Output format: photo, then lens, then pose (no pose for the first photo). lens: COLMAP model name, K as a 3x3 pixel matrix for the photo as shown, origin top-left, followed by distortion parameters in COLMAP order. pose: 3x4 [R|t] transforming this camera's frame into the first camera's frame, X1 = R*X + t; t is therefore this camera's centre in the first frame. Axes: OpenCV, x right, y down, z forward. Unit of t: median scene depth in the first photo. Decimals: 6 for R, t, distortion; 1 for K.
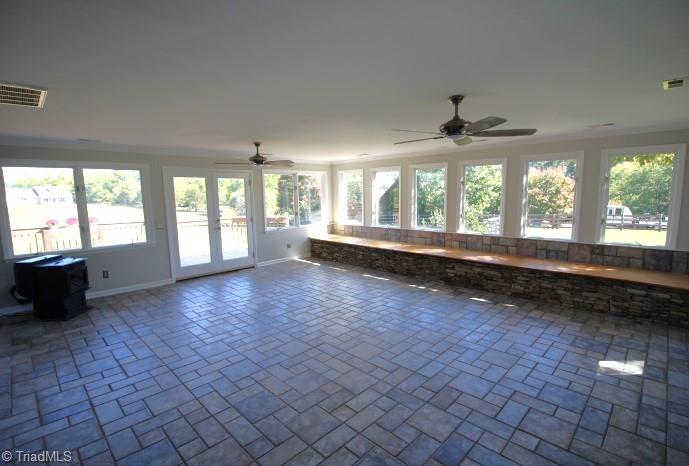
lens RADIAL K [[333.8, 0, 344.5], [0, 333.8, 233.0], [0, 0, 1]] dist [0.000076, -0.000047]
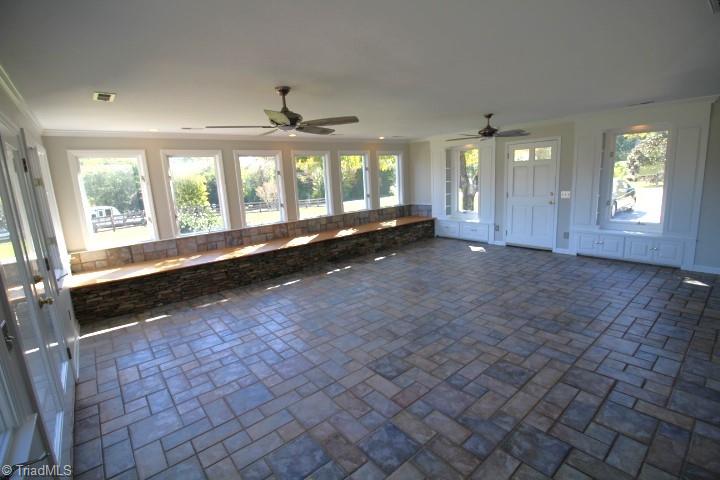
lens RADIAL K [[332.3, 0, 366.7], [0, 332.3, 239.1], [0, 0, 1]] dist [-0.000125, -0.012079]
pose [[0.083162, -0.177235, 0.980649, -0.758001], [0.171428, 0.971932, 0.161122, -0.083702], [-0.981680, 0.154712, 0.111211, 0.767065]]
